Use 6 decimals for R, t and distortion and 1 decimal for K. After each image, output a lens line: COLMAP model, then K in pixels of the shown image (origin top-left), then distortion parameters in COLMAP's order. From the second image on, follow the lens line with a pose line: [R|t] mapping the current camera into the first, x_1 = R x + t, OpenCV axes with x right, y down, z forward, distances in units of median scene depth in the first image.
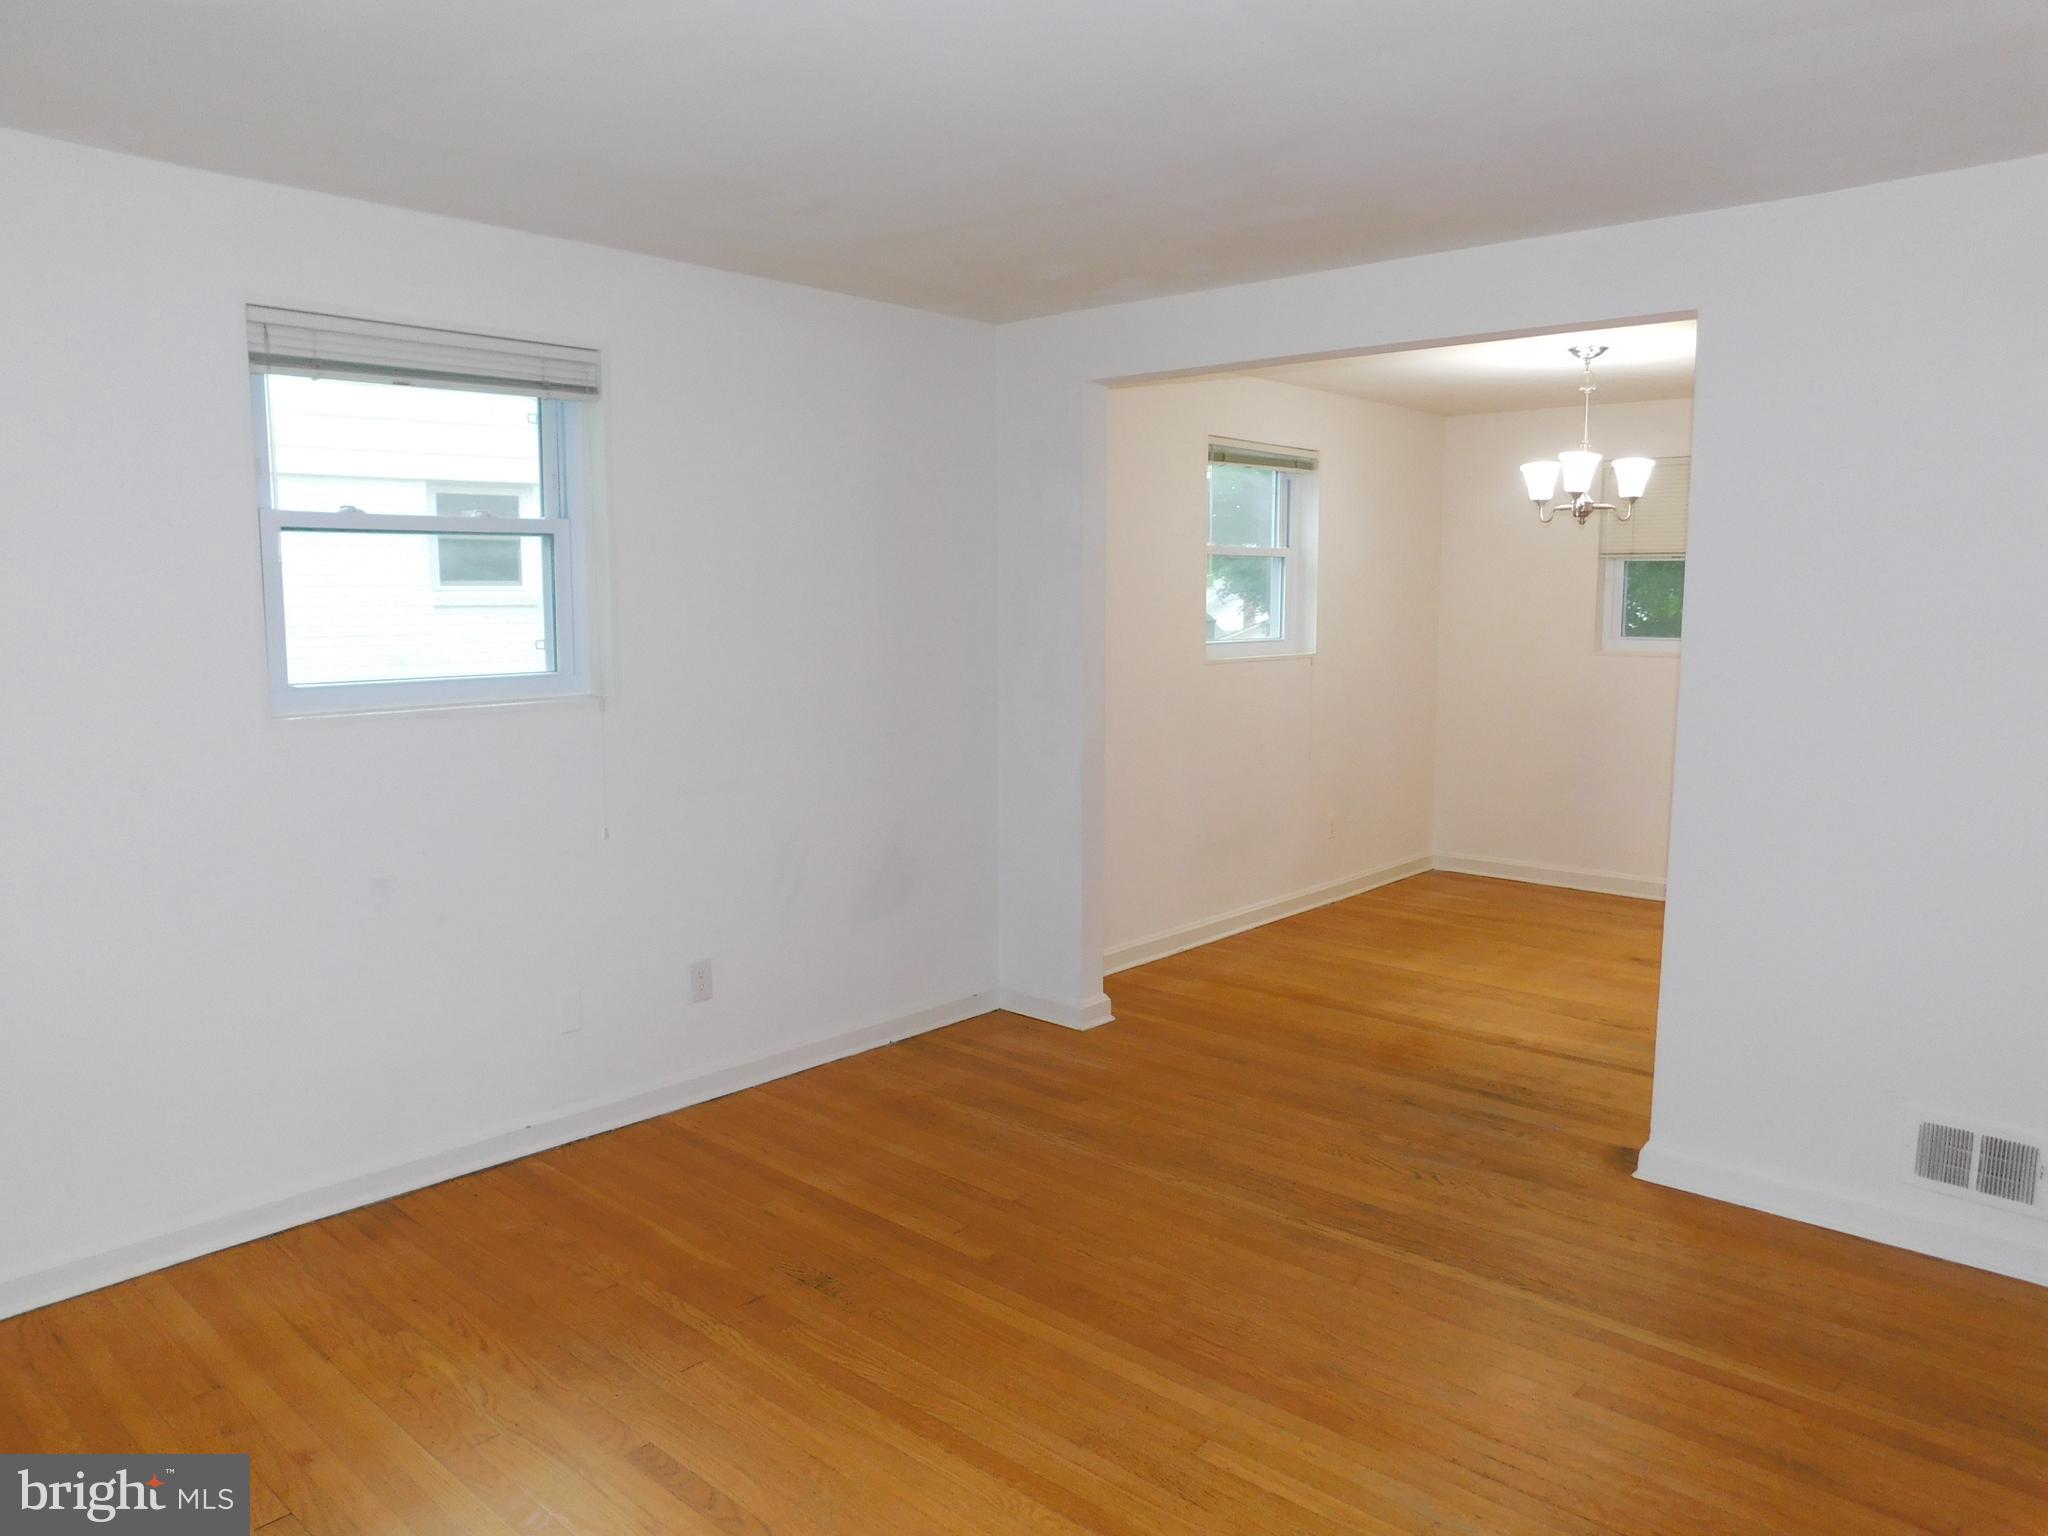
lens RADIAL K [[1429.2, 0, 1031.4], [0, 1429.2, 769.8], [0, 0, 1]] dist [-0.069585, 0.065955]
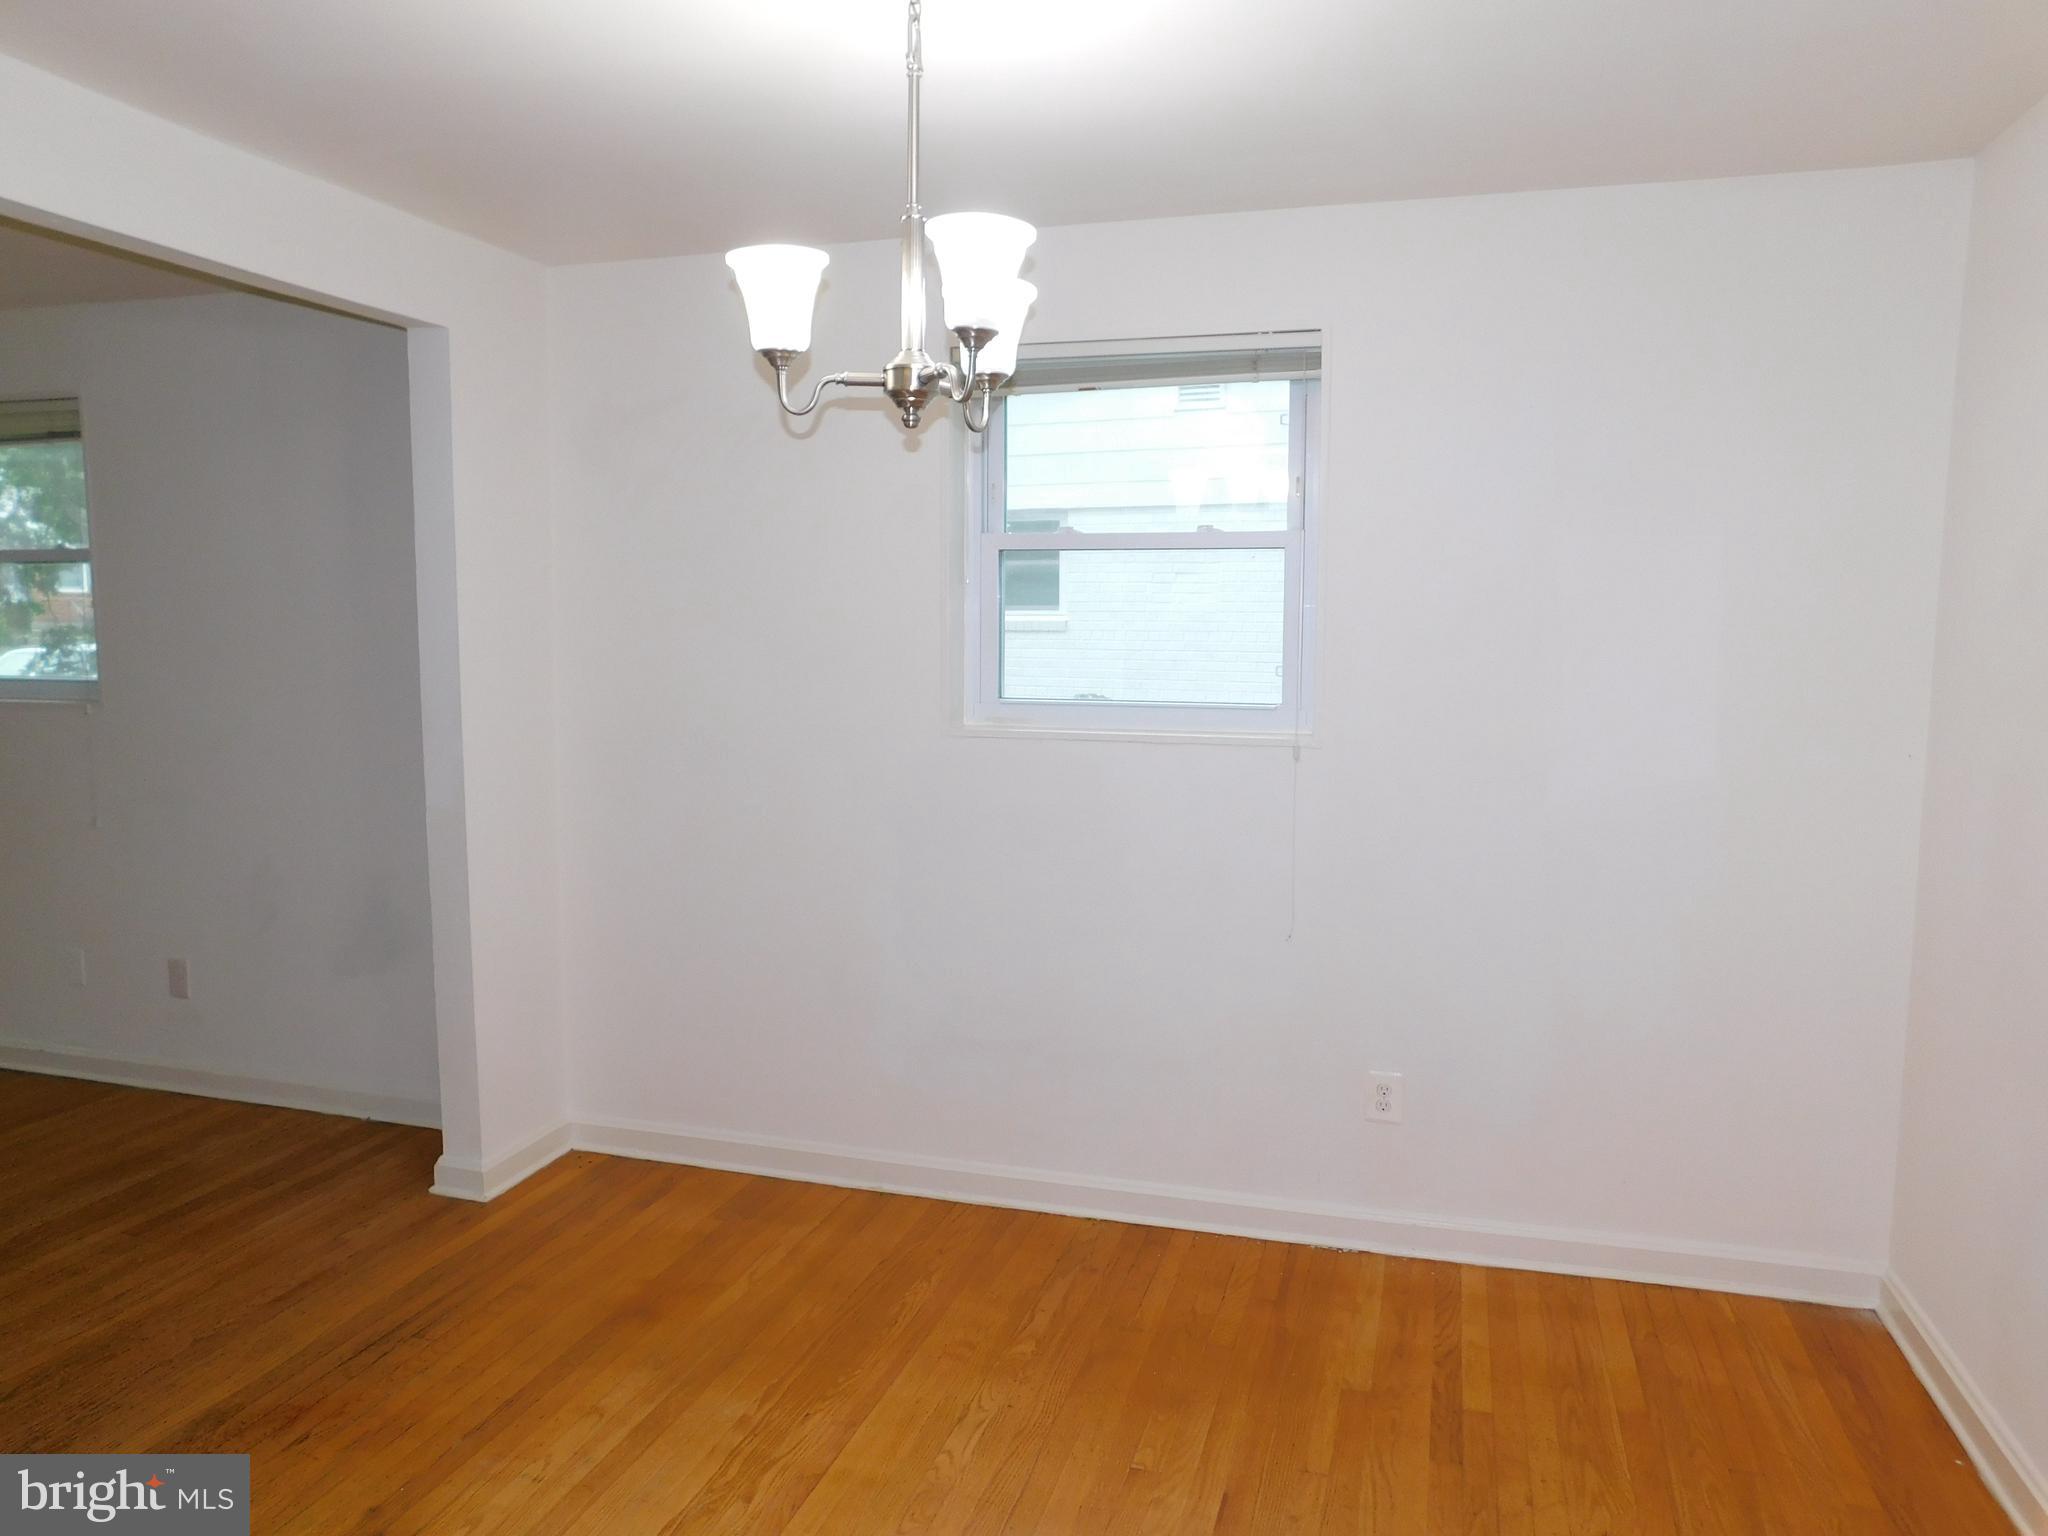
lens RADIAL K [[1429.2, 0, 1031.4], [0, 1429.2, 769.8], [0, 0, 1]] dist [-0.069585, 0.065955]
pose [[0.422193, 0.102504, -0.900692, 0.763646], [-0.116916, 0.991445, 0.058028, -0.111562], [0.898935, 0.080806, 0.430566, 0.881531]]
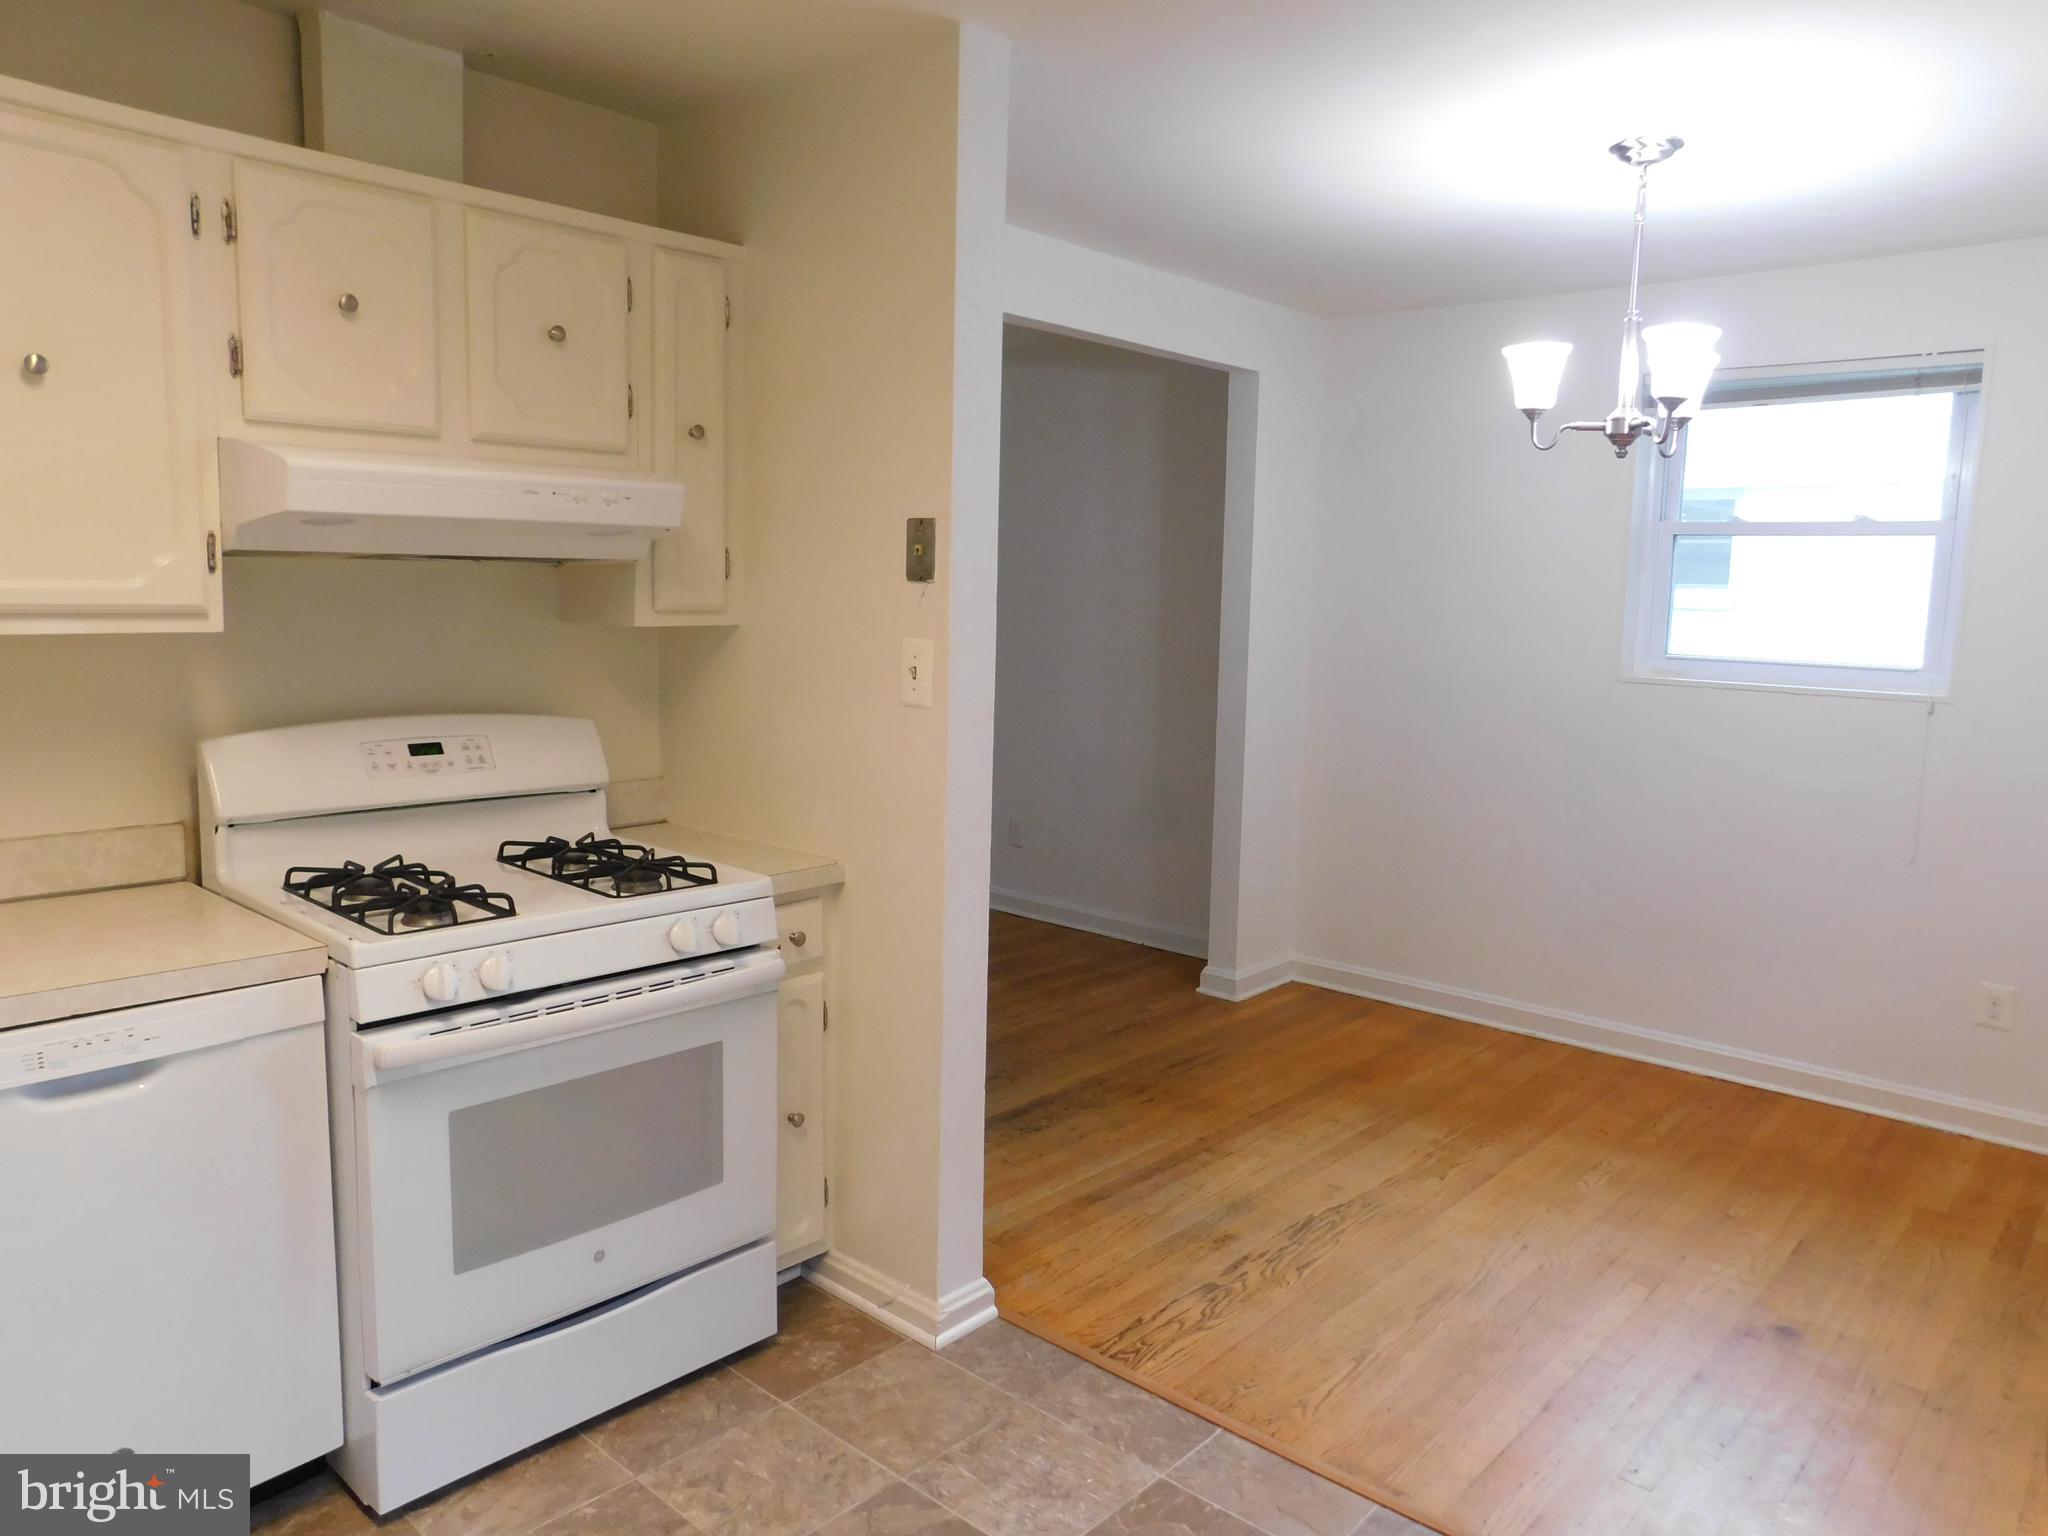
lens RADIAL K [[1429.2, 0, 1031.4], [0, 1429.2, 769.8], [0, 0, 1]] dist [-0.069585, 0.065955]
pose [[-0.001206, 0.134356, -0.990932, 0.985509], [-0.145436, 0.980374, 0.133102, -0.093478], [0.989367, 0.144277, 0.018357, 0.778806]]
